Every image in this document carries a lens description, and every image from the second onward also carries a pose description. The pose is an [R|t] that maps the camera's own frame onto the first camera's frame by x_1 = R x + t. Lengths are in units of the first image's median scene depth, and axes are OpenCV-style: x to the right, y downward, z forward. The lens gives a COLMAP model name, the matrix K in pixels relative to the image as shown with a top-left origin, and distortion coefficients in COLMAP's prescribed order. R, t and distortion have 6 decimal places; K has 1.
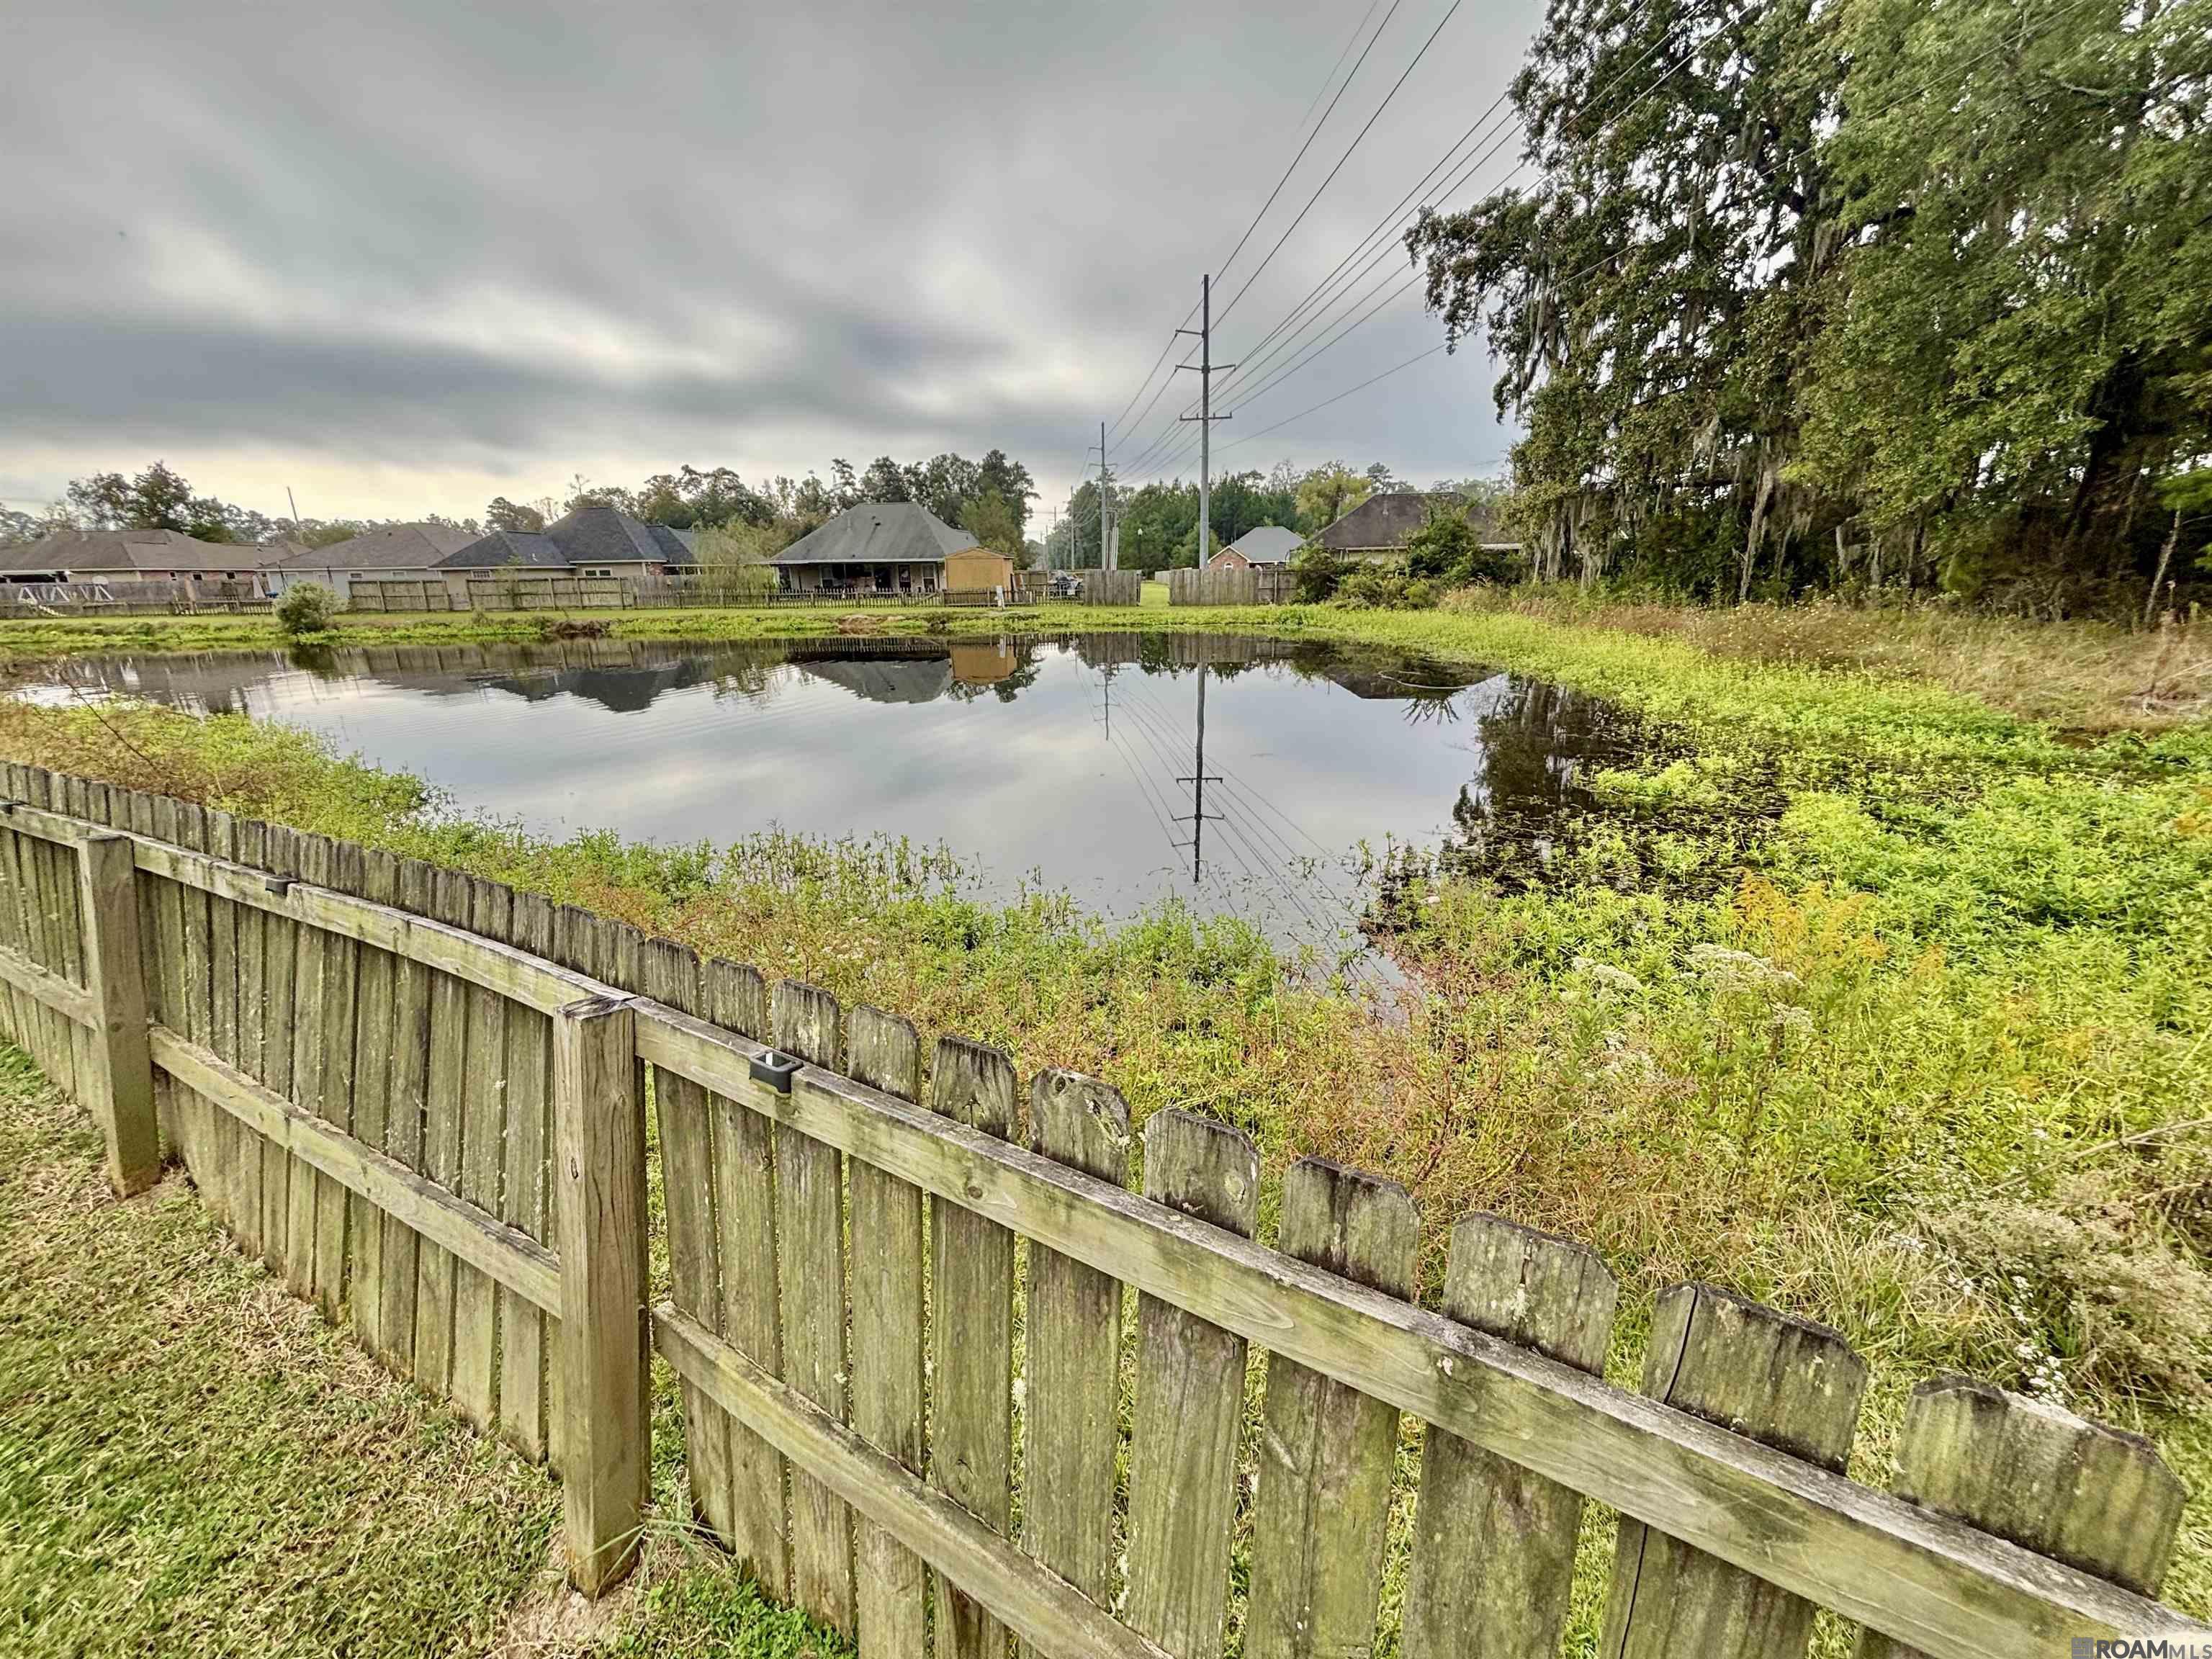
lens RADIAL K [[896.3, 0, 1099.0], [0, 896.3, 834.0], [0, 0, 1]] dist [-0.001270, 0.000529]
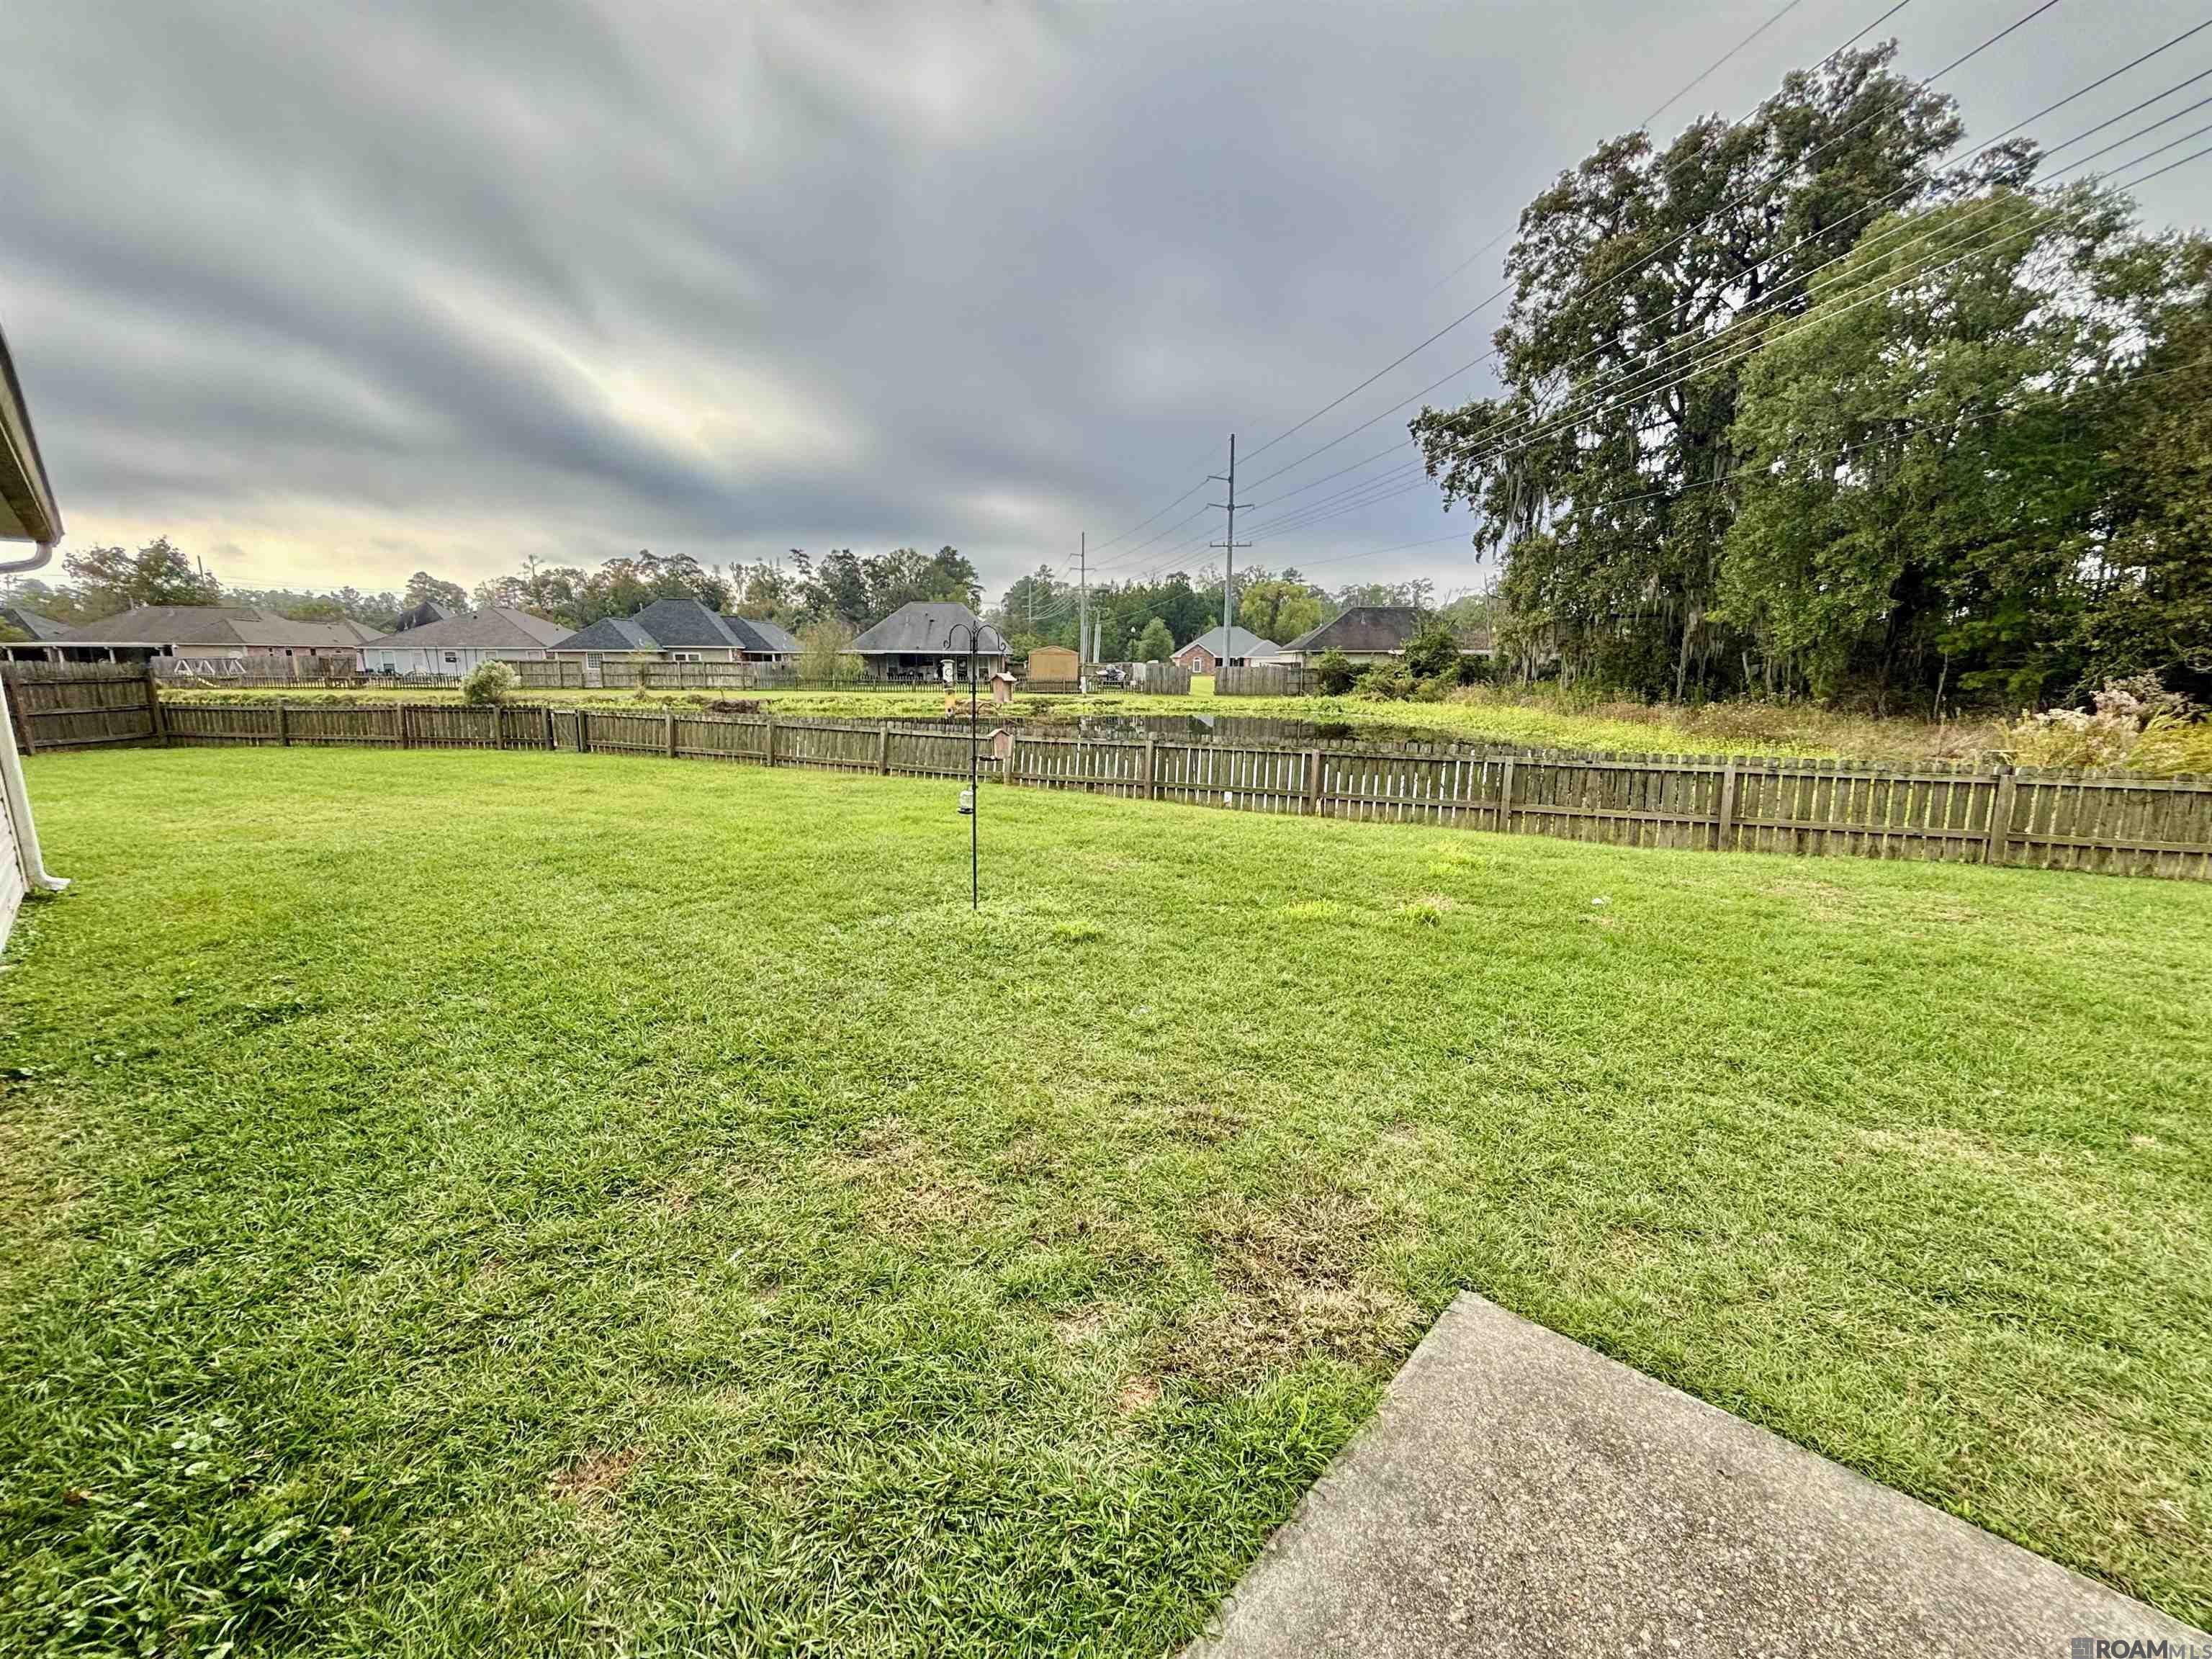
lens RADIAL K [[896.3, 0, 1099.0], [0, 896.3, 834.0], [0, 0, 1]] dist [-0.001270, 0.000529]
pose [[0.995750, 0.003528, 0.092034, -0.206698], [0.004978, 0.995744, -0.092023, 0.047721], [-0.091967, 0.092090, 0.991495, -0.189542]]
